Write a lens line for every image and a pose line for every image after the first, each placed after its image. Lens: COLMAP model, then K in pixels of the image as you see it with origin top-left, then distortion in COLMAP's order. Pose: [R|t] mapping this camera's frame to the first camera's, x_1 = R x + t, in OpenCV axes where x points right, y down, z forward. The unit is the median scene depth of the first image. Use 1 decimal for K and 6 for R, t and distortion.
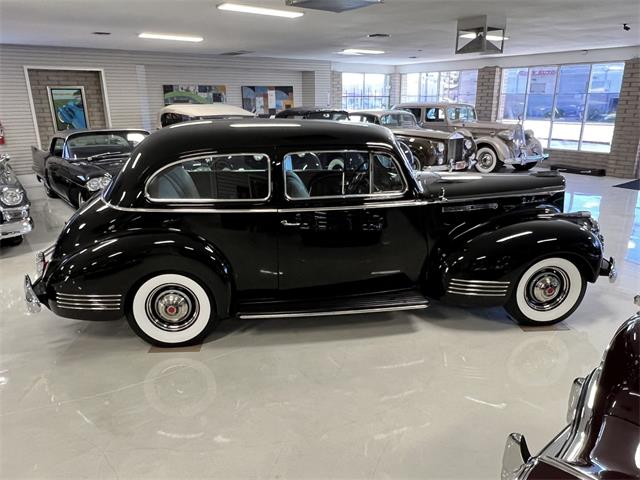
lens RADIAL K [[467.6, 0, 319.4], [0, 467.6, 237.7], [0, 0, 1]] dist [-0.003160, -0.002455]
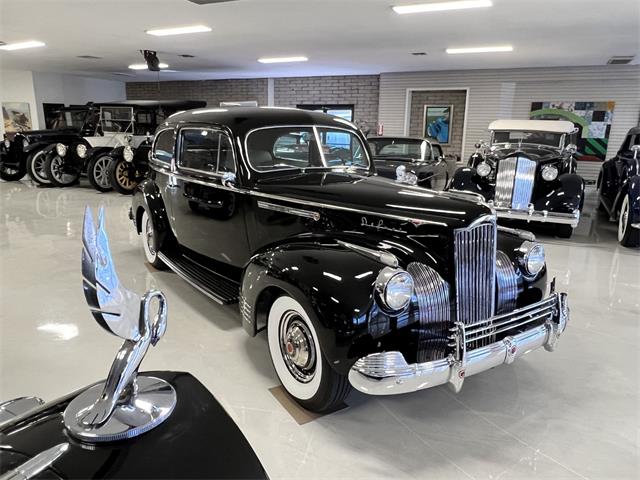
lens RADIAL K [[467.6, 0, 322.6], [0, 467.6, 239.2], [0, 0, 1]] dist [-0.003160, -0.002455]
pose [[0.494339, 0.214612, -0.842360, 0.343330], [-0.265977, 0.959911, 0.088472, -0.033417], [0.827578, 0.180313, 0.531603, 0.211774]]
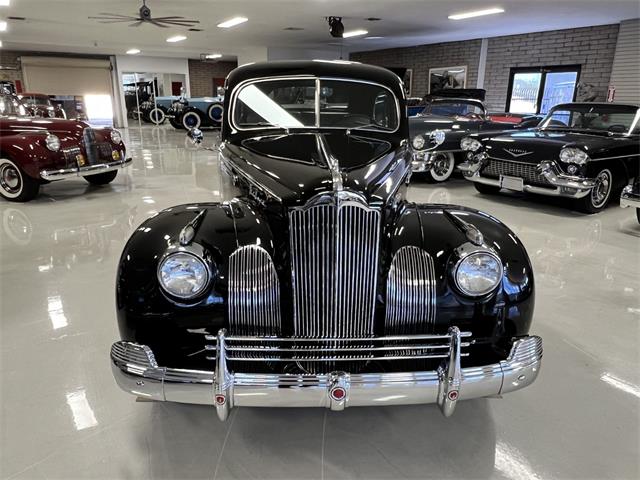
lens RADIAL K [[467.6, 0, 317.9], [0, 467.6, 240.3], [0, 0, 1]] dist [-0.003160, -0.002455]
pose [[-0.026343, 0.298178, -0.954147, 0.341305], [-0.293096, 0.910226, 0.292545, -0.073220], [0.955720, 0.287363, 0.063417, 0.380673]]
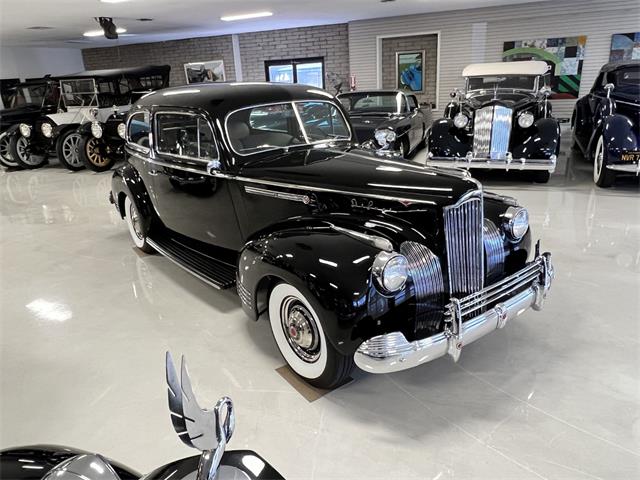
lens RADIAL K [[467.6, 0, 321.3], [0, 467.6, 240.7], [0, 0, 1]] dist [-0.003160, -0.002455]
pose [[0.546867, 0.256367, -0.797002, 0.340107], [-0.187425, 0.965290, 0.181897, -0.049013], [0.815971, 0.049904, 0.575935, 0.201489]]
